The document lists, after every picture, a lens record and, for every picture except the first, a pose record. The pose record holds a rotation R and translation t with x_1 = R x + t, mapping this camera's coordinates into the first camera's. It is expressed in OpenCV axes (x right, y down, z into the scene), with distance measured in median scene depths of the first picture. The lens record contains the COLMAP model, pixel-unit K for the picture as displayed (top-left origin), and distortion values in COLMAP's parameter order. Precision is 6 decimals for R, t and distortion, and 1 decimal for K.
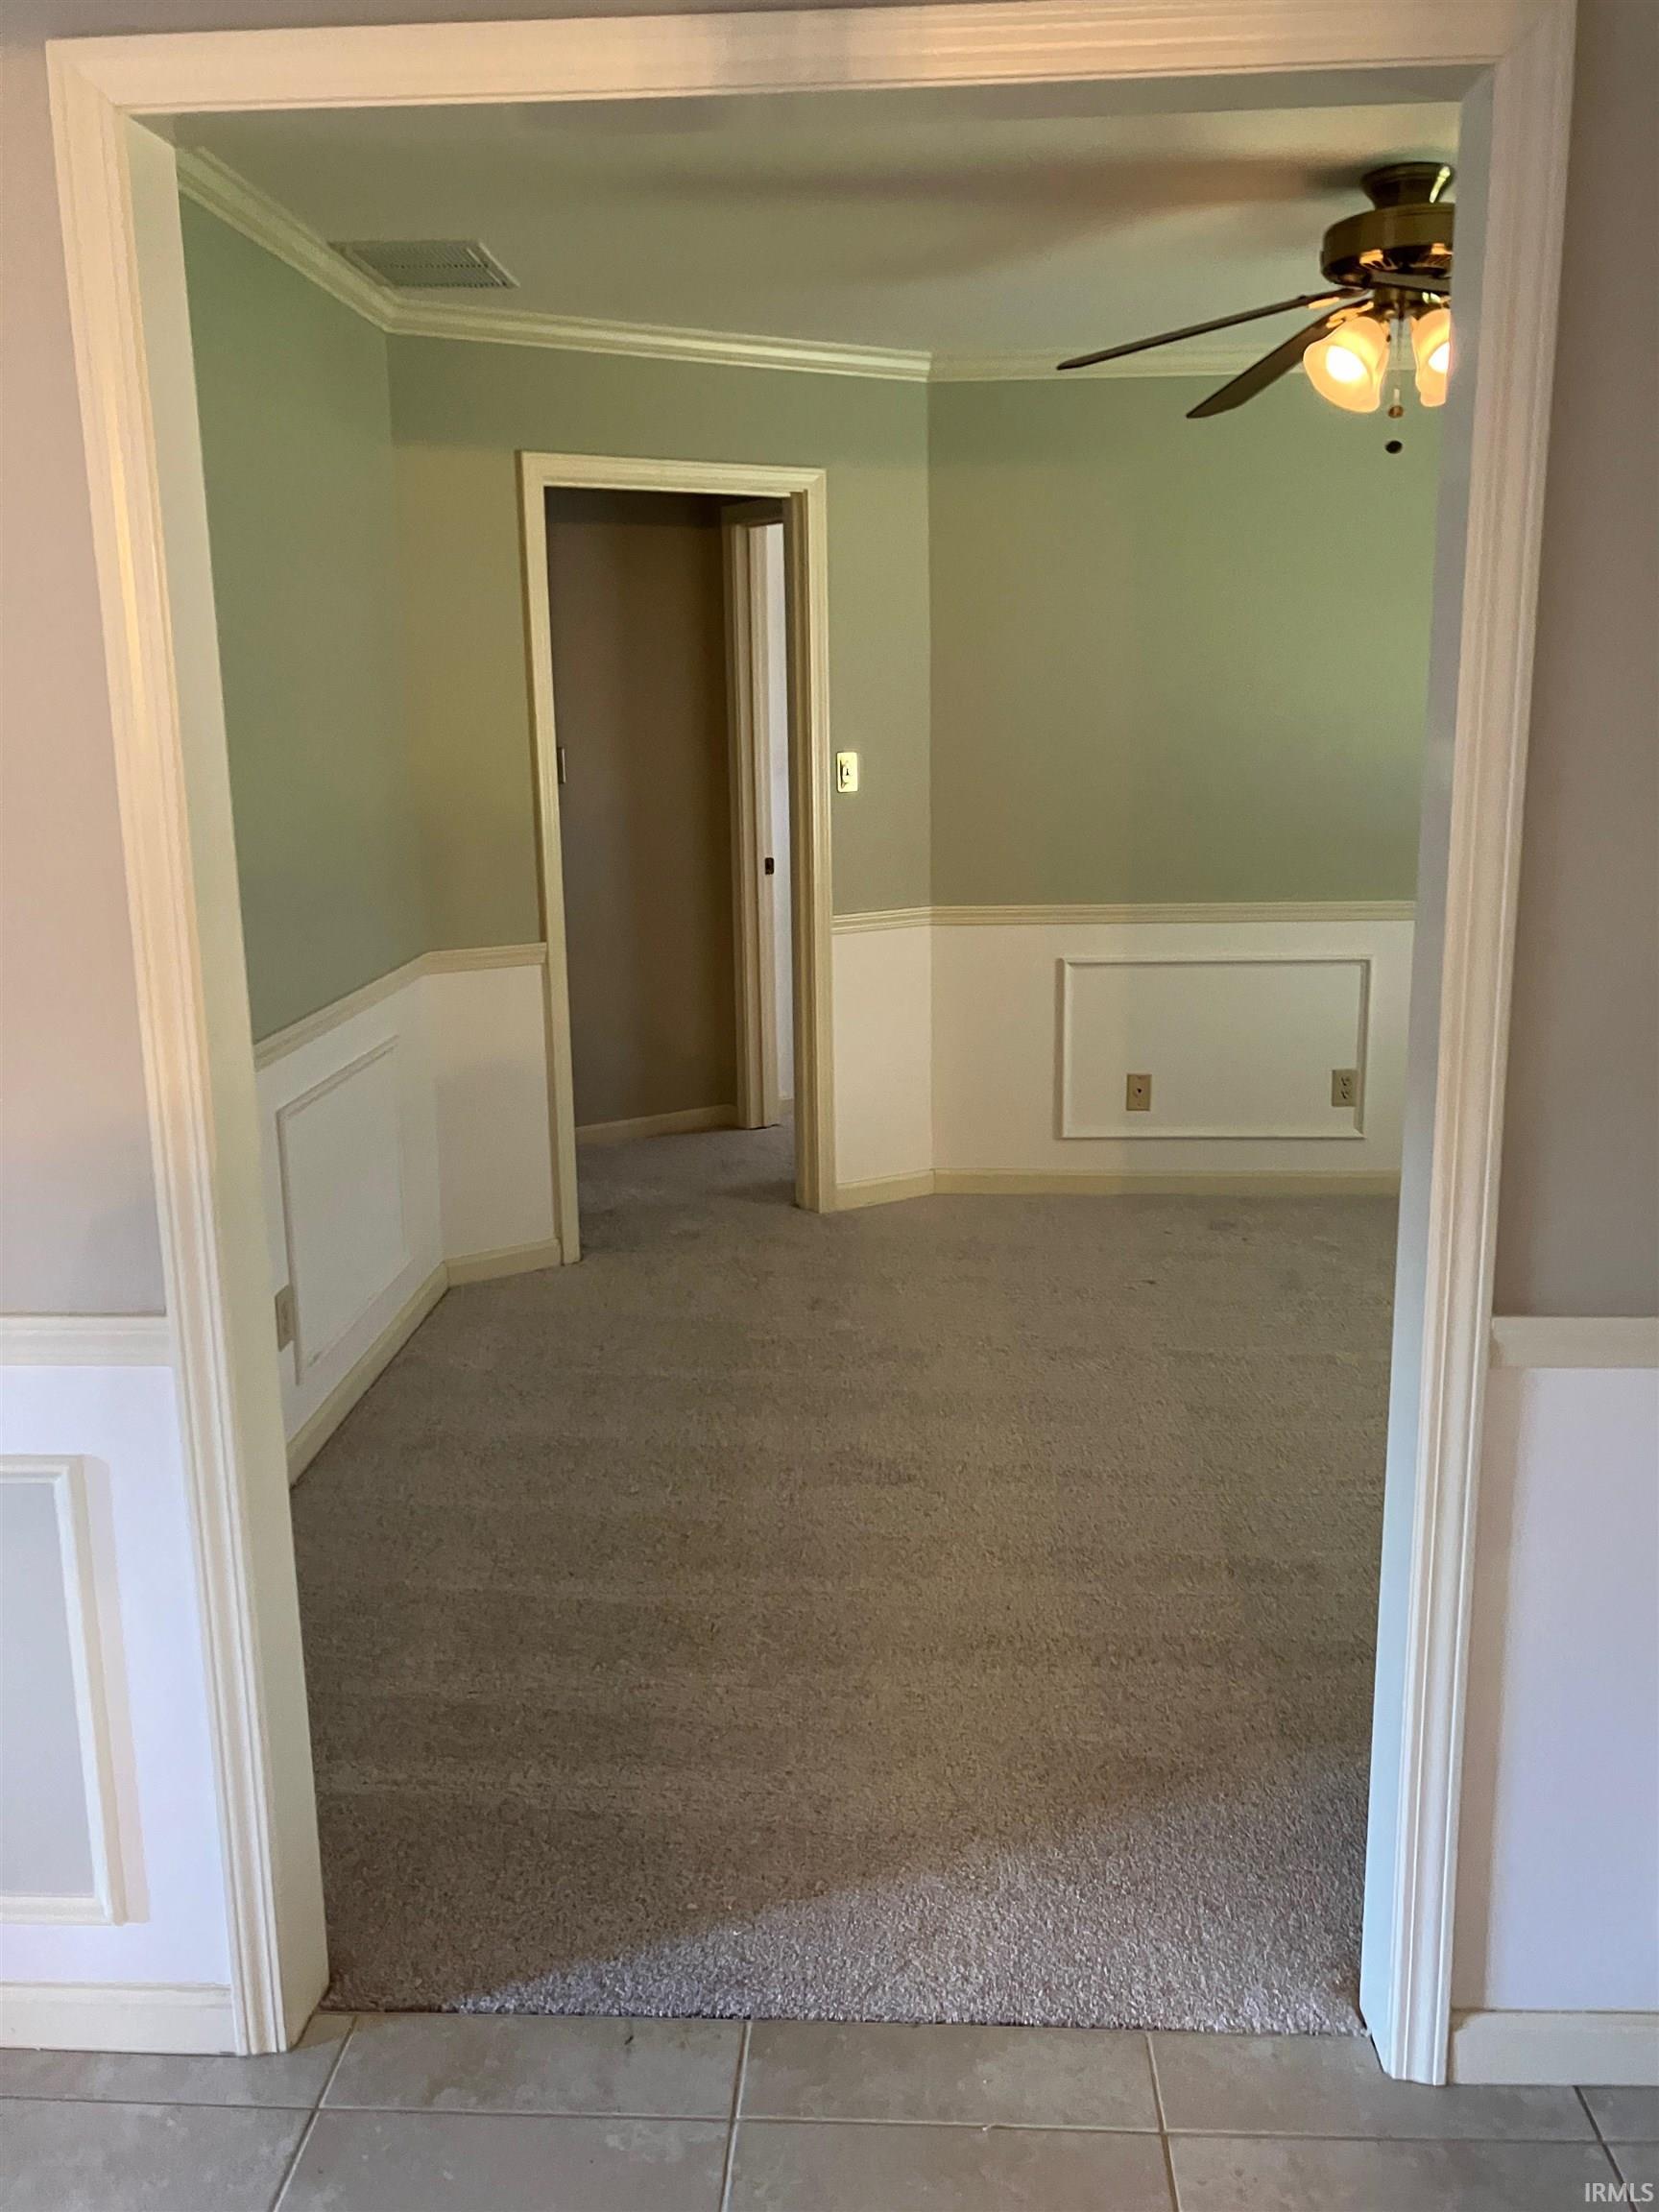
lens RADIAL K [[1819.1, 0, 823.3], [0, 1819.1, 1112.4], [0, 0, 1]] dist [0.068037, -0.036931]
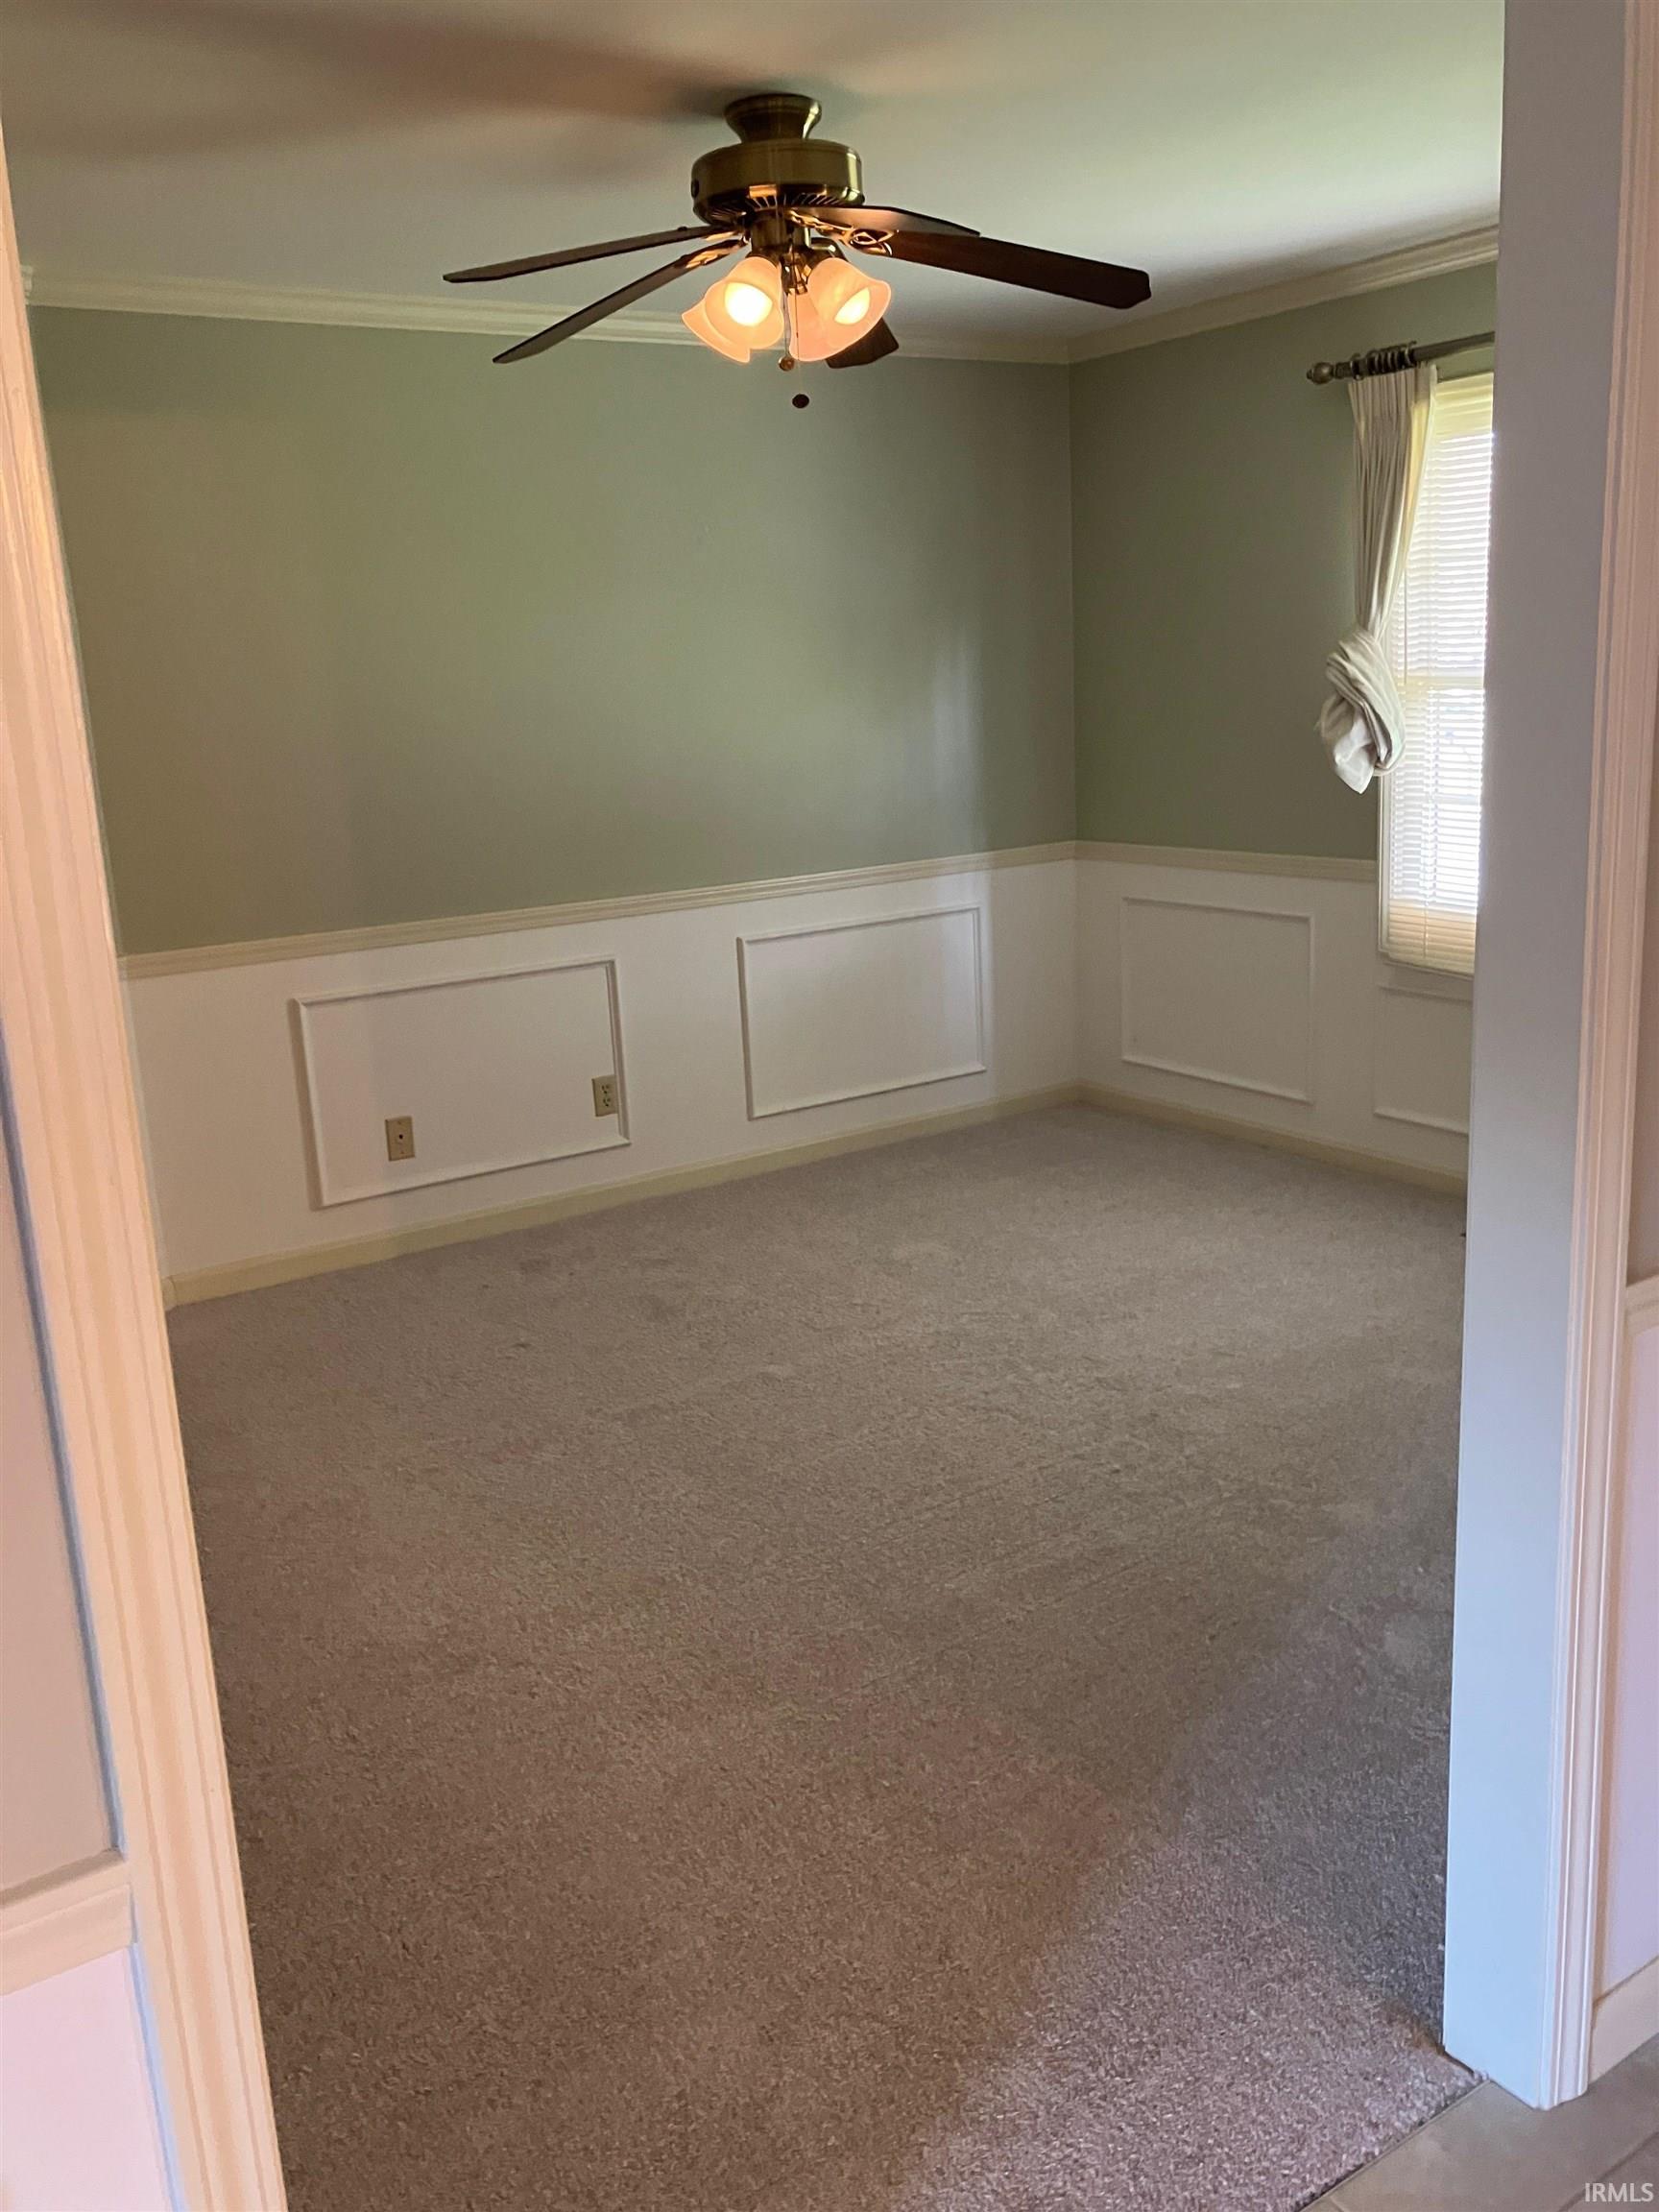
lens RADIAL K [[1819.1, 0, 829.3], [0, 1819.1, 1106.2], [0, 0, 1]] dist [0.068037, -0.036931]
pose [[0.795785, -0.168029, 0.581801, -0.191296], [0.172082, 0.983874, 0.048778, -0.037517], [-0.580615, 0.061301, 0.811867, 0.179233]]
